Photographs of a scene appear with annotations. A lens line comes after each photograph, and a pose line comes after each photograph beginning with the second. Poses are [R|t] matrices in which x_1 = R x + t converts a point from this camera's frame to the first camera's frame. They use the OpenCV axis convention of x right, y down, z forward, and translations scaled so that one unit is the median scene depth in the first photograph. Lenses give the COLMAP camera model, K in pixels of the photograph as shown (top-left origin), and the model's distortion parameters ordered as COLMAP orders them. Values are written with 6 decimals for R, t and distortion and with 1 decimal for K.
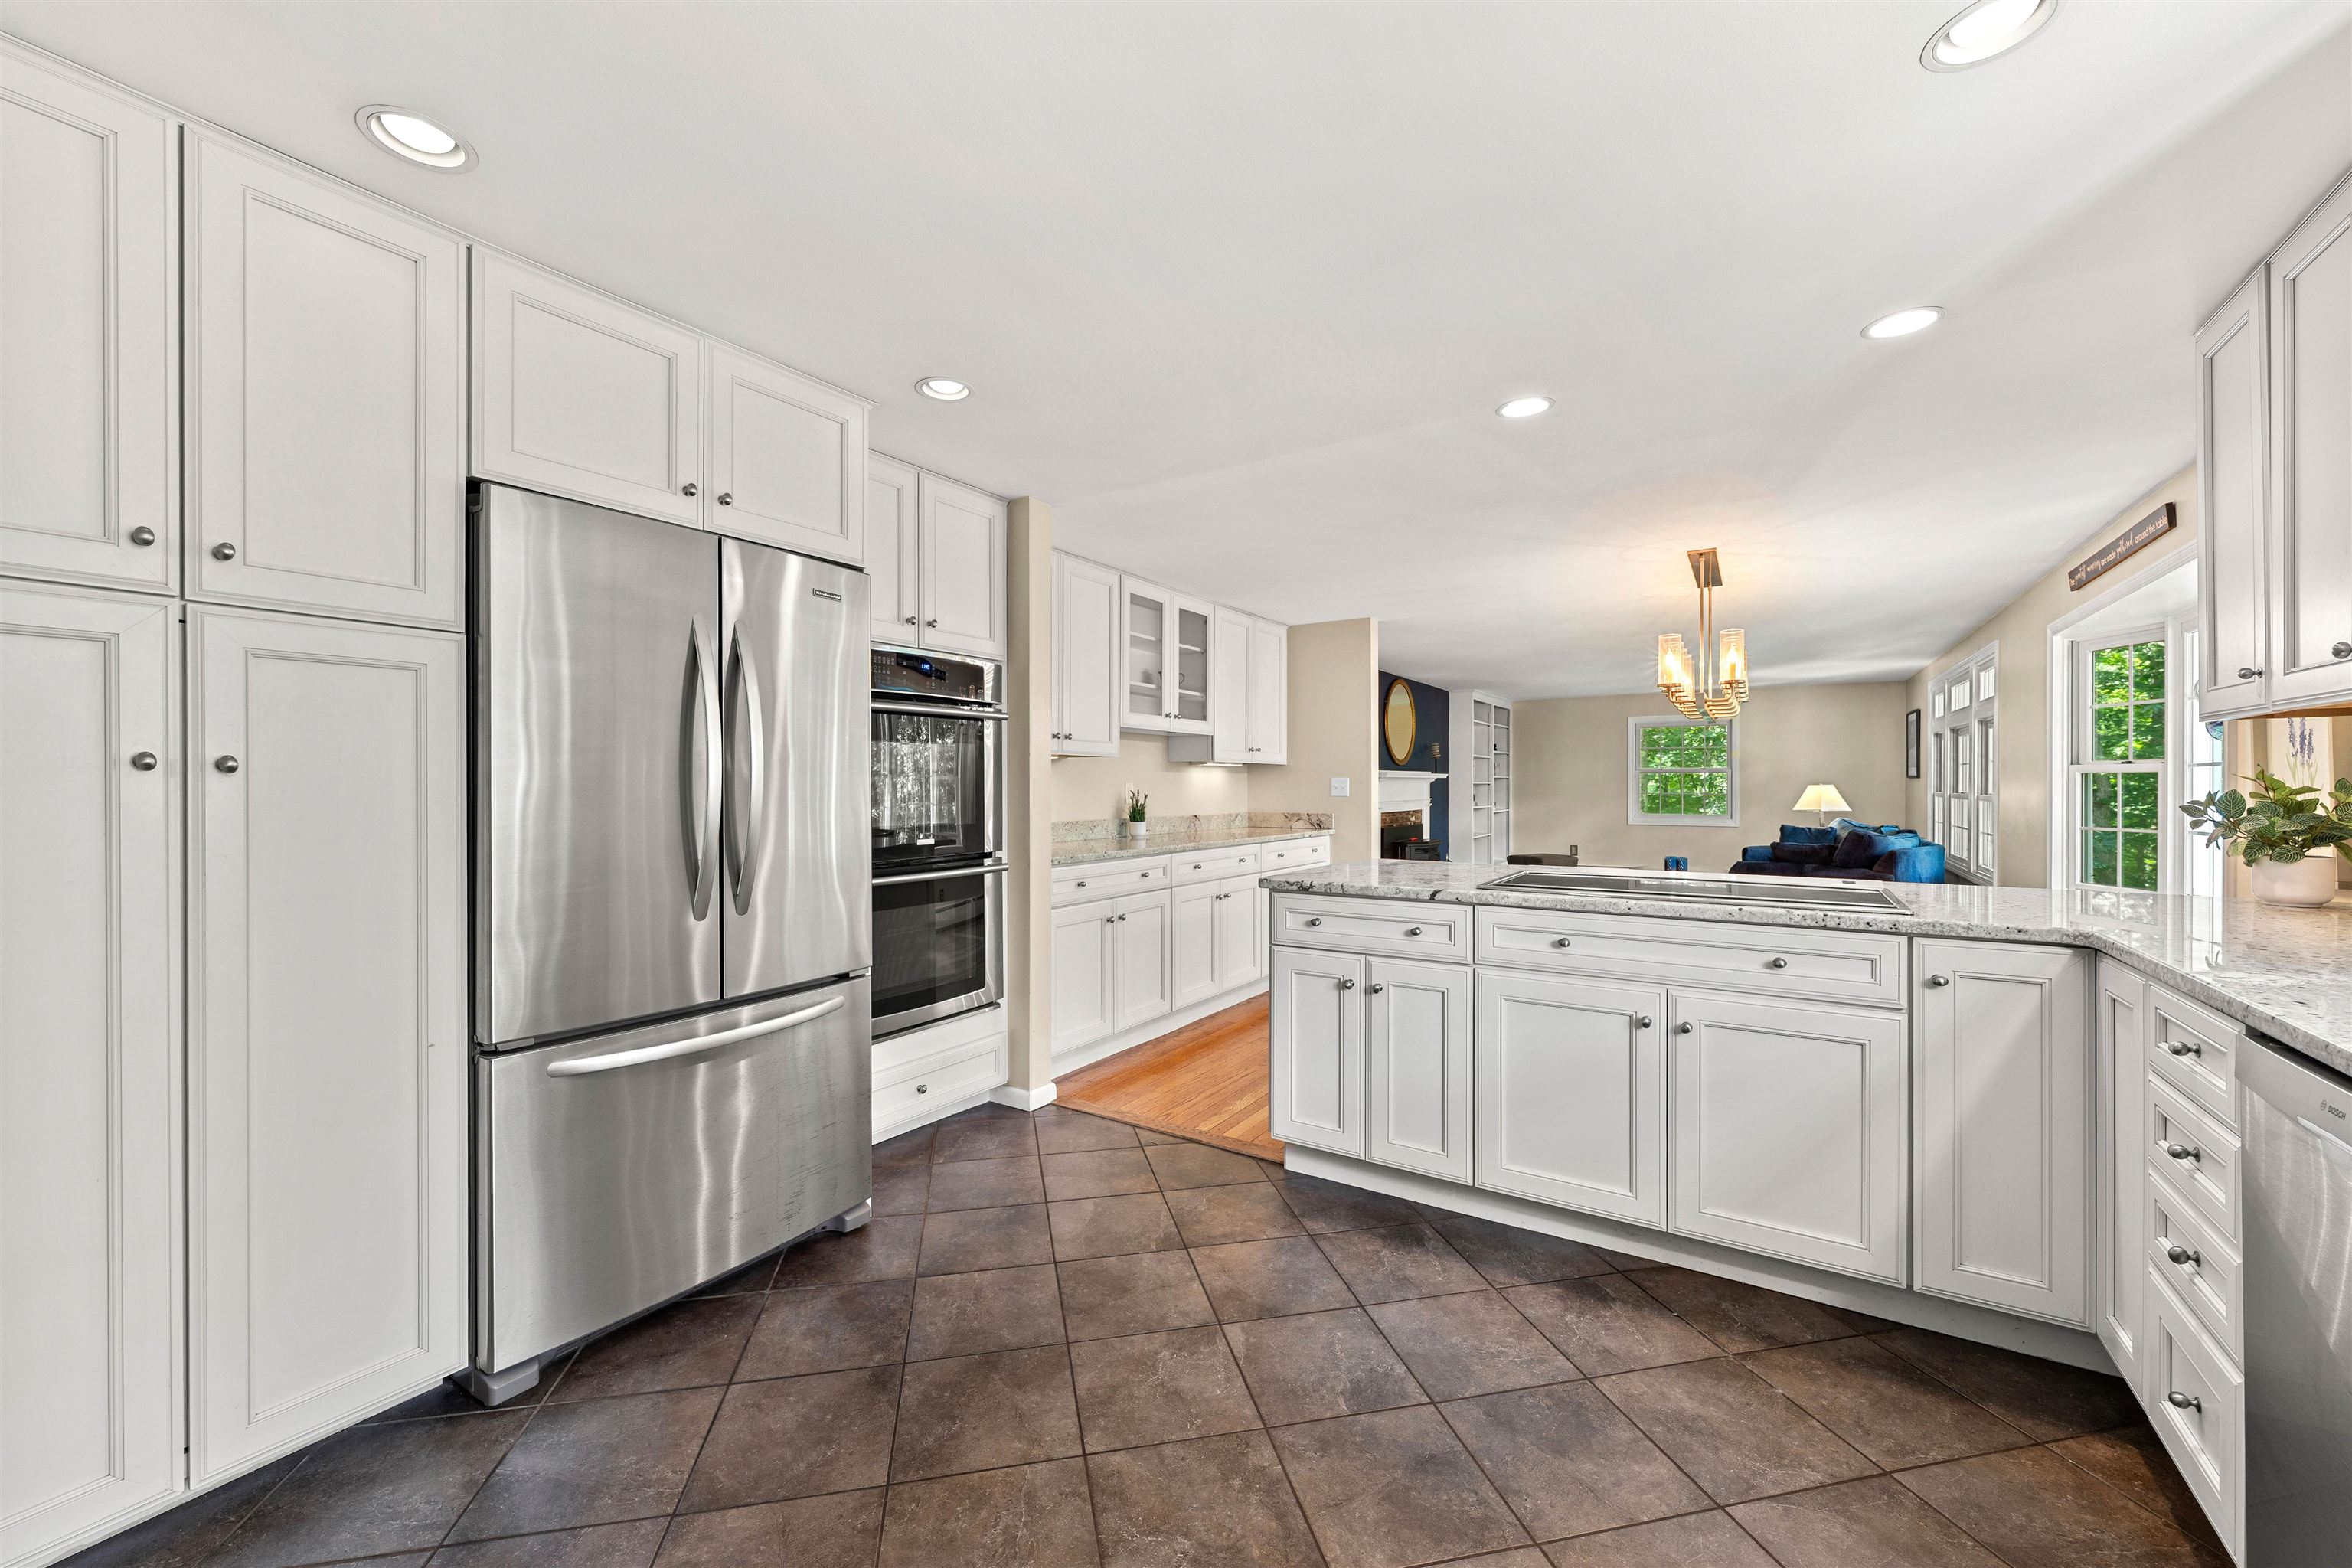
lens RADIAL K [[908.1, 0, 1180.1], [0, 908.1, 790.5], [0, 0, 1]] dist [-0.000467, 0.000048]
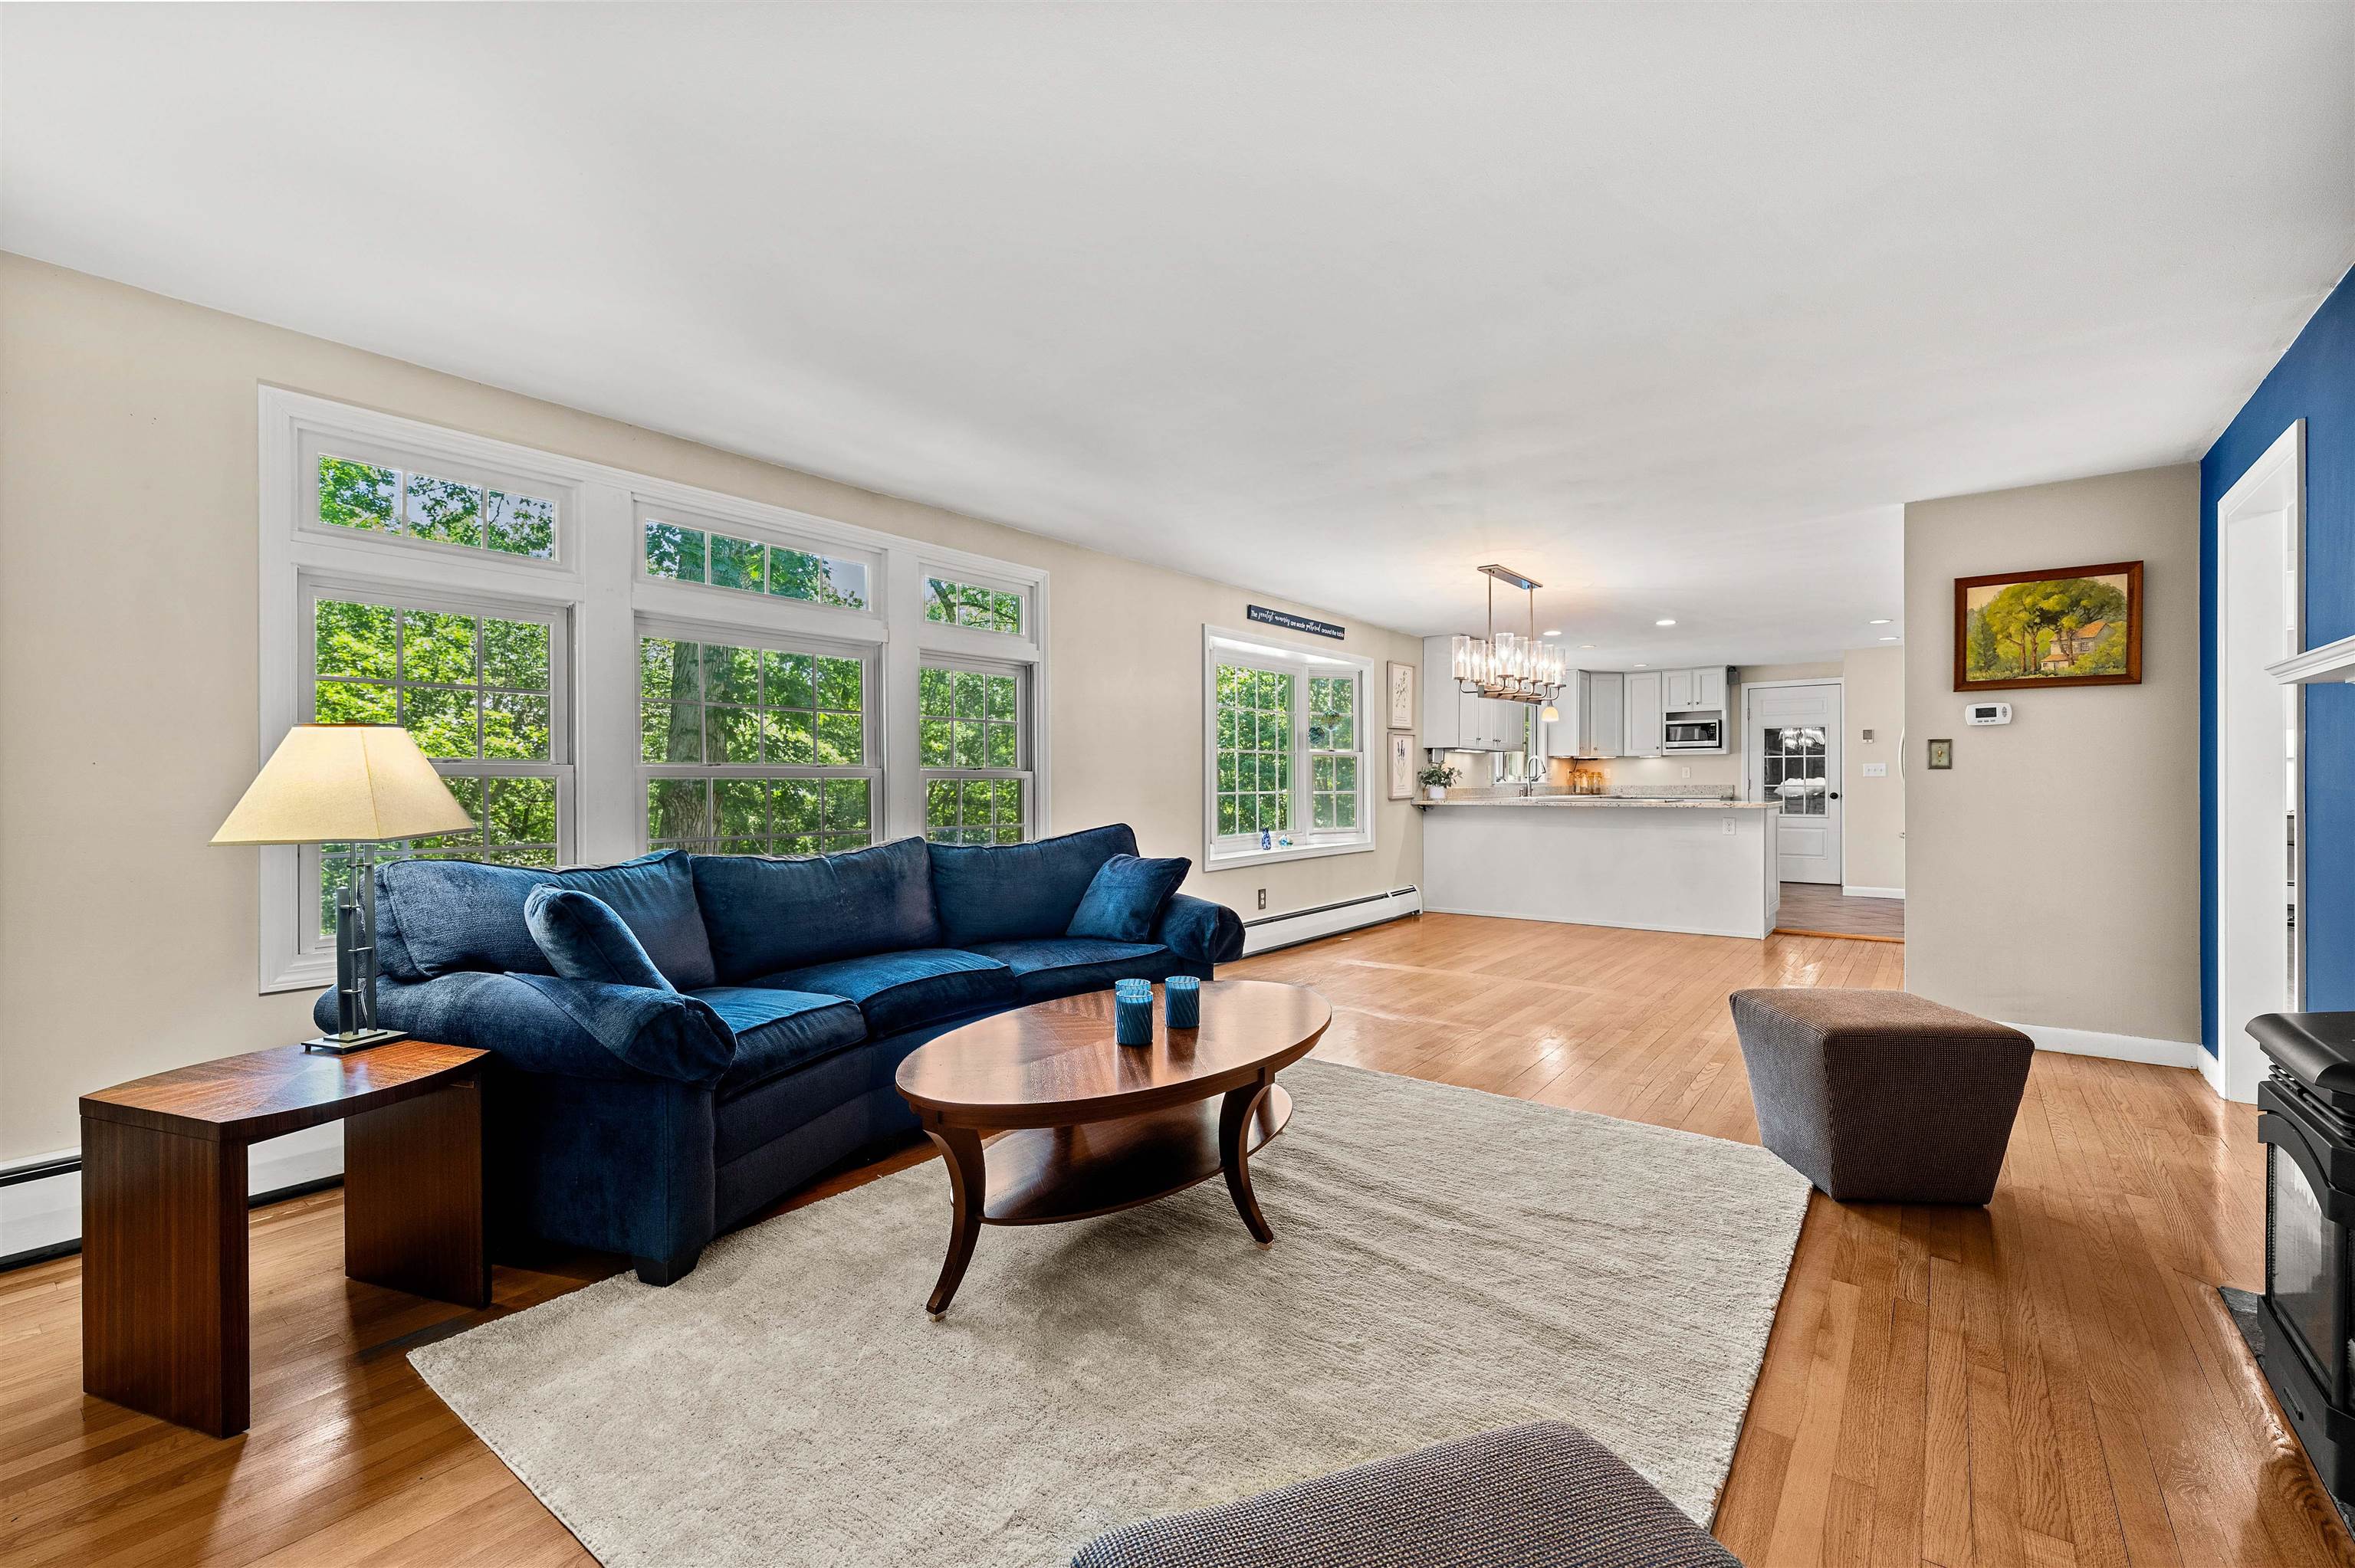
lens RADIAL K [[995.2, 0, 1167.5], [0, 995.2, 786.9], [0, 0, 1]] dist [0.001747, 0.000108]
pose [[-0.996151, 0.003584, 0.087582, 1.640145], [0.004404, 0.999948, 0.009178, 0.030604], [-0.087545, 0.009528, -0.996115, 4.196652]]
